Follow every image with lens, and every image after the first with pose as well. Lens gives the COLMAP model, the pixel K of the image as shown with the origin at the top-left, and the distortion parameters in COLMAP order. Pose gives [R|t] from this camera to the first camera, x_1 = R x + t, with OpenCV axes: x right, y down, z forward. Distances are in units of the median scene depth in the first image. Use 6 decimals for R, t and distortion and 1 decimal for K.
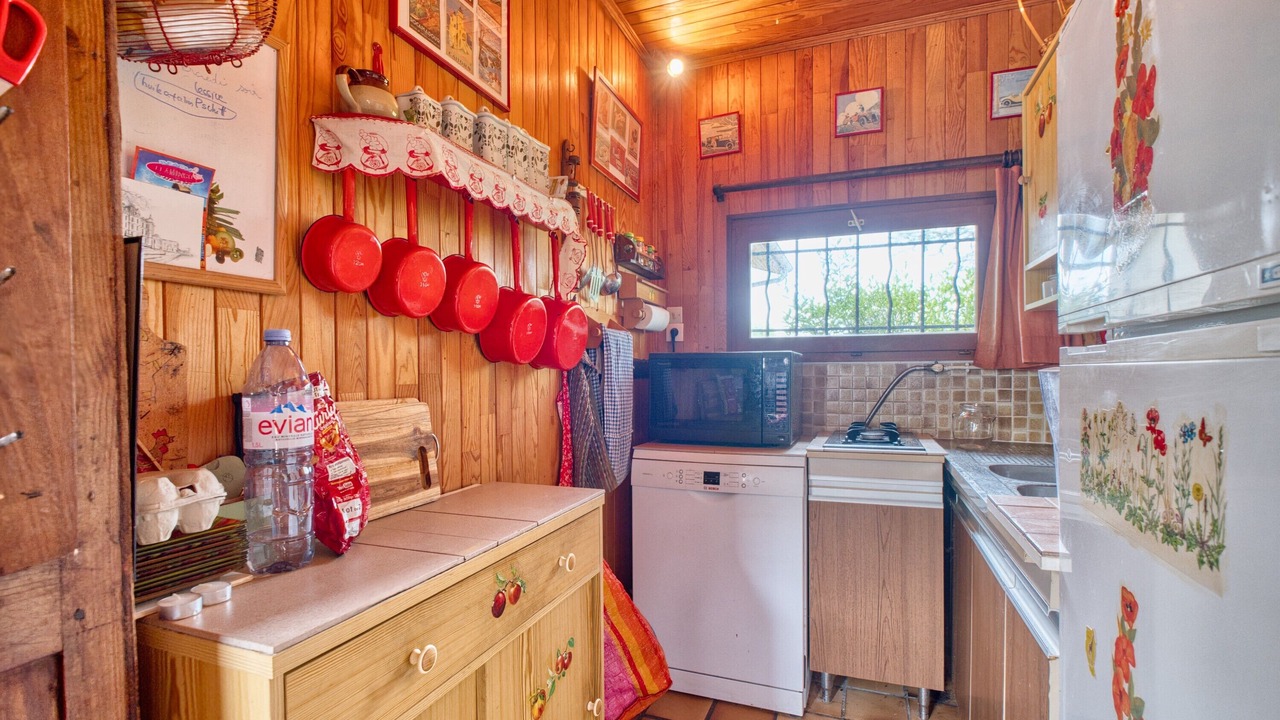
lens RADIAL K [[583.9, 0, 649.7], [0, 583.9, 387.8], [0, 0, 1]] dist [0.000233, -0.000115]
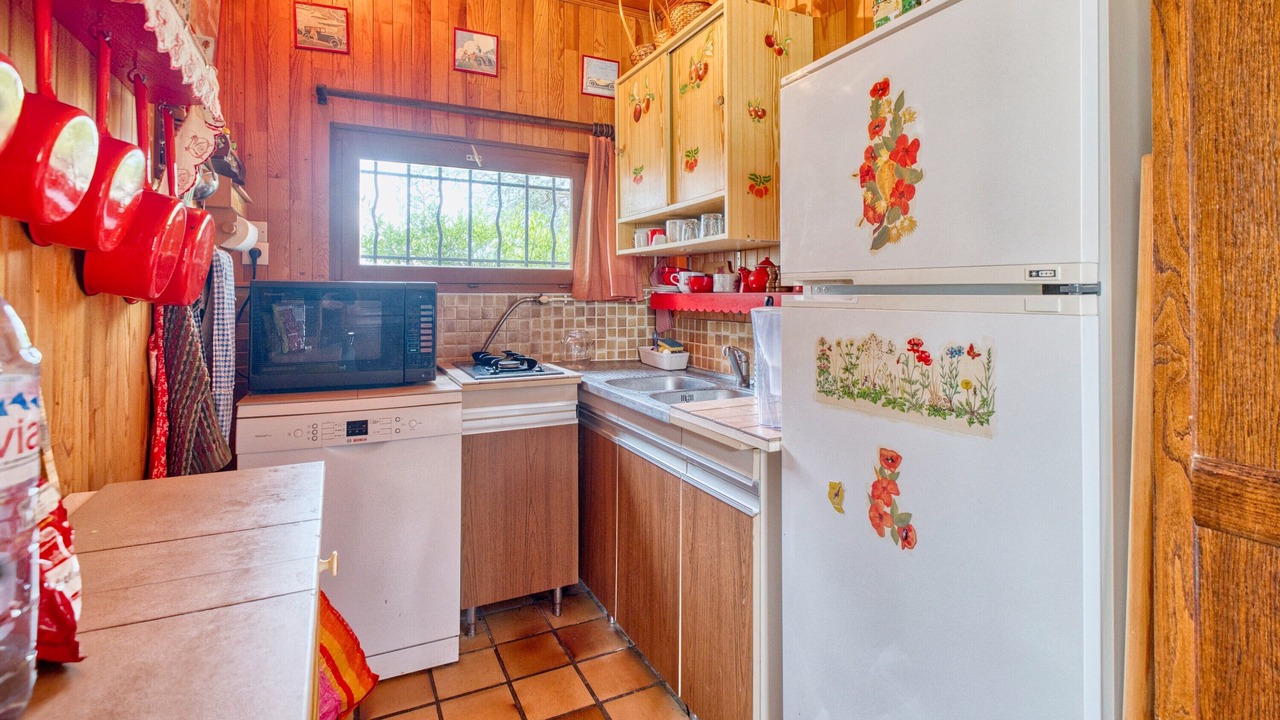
lens RADIAL K [[590.6, 0, 629.3], [0, 590.6, 299.9], [0, 0, 1]] dist [0.000255, -0.000458]
pose [[0.696623, 0.000615, 0.717437, -0.212098], [0.014561, 0.999782, -0.014996, -0.013829], [-0.717289, 0.020893, 0.696462, 0.088566]]
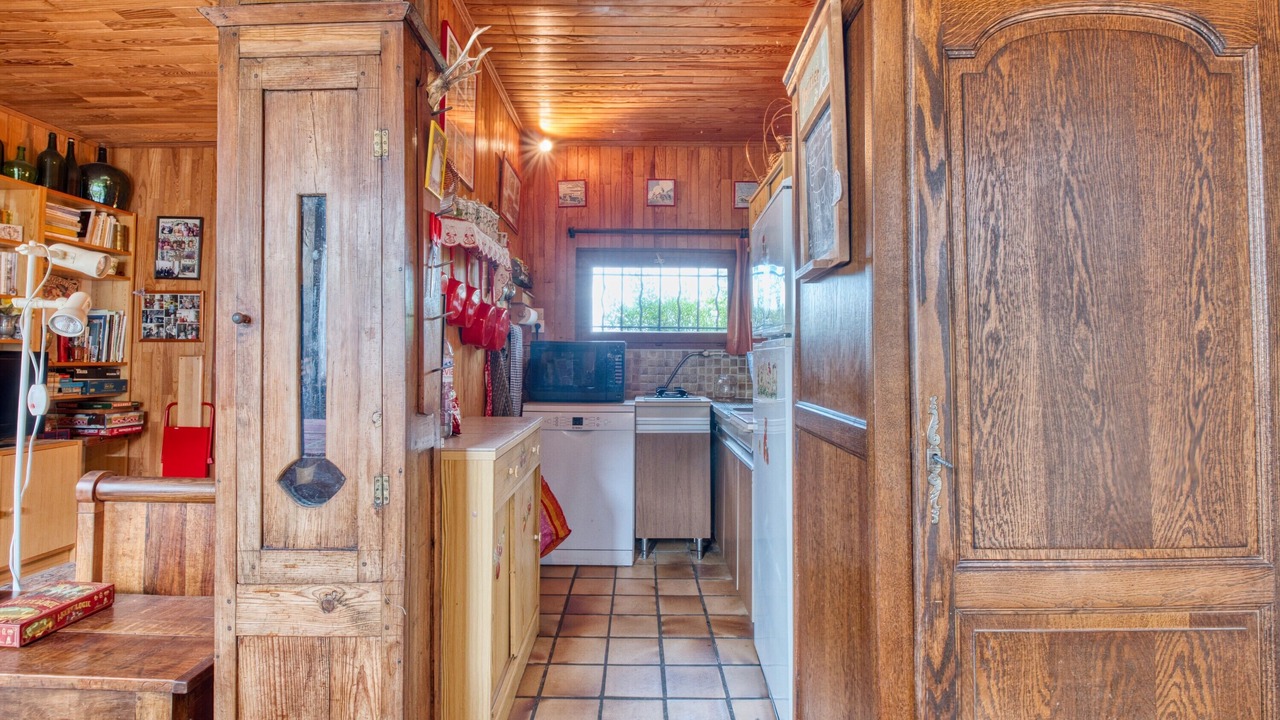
lens RADIAL K [[571.8, 0, 640.0], [0, 571.8, 360.0], [0, 0, 1]] dist [-0.001002, -0.000445]
pose [[0.938096, 0.011201, 0.346193, -0.239338], [-0.001843, 0.999624, -0.027348, 0.028403], [-0.346370, 0.025017, 0.937764, -0.446455]]
